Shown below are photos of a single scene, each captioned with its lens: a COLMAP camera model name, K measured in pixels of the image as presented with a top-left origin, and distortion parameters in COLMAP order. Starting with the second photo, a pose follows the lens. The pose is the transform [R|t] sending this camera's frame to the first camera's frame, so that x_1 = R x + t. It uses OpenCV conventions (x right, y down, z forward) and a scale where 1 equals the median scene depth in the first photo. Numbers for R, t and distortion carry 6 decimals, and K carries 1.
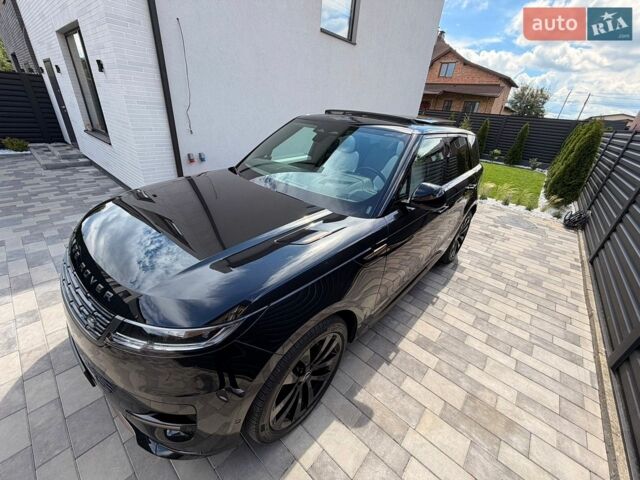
lens RADIAL K [[259.2, 0, 317.9], [0, 259.2, 242.5], [0, 0, 1]] dist [0.001156, 0.000016]
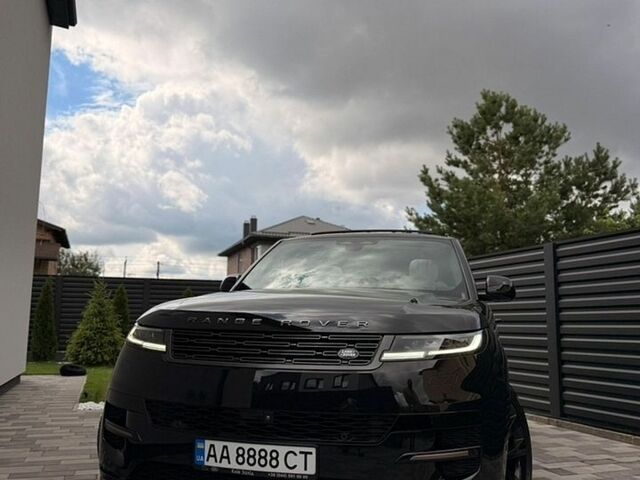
lens RADIAL K [[594.3, 0, 318.1], [0, 594.3, 241.7], [0, 0, 1]] dist [0.212978, -0.424223]
pose [[0.494772, 0.042404, 0.867988, -0.415648], [0.427600, 0.857652, -0.285641, -0.081893], [-0.756544, 0.512479, 0.406211, 0.364673]]
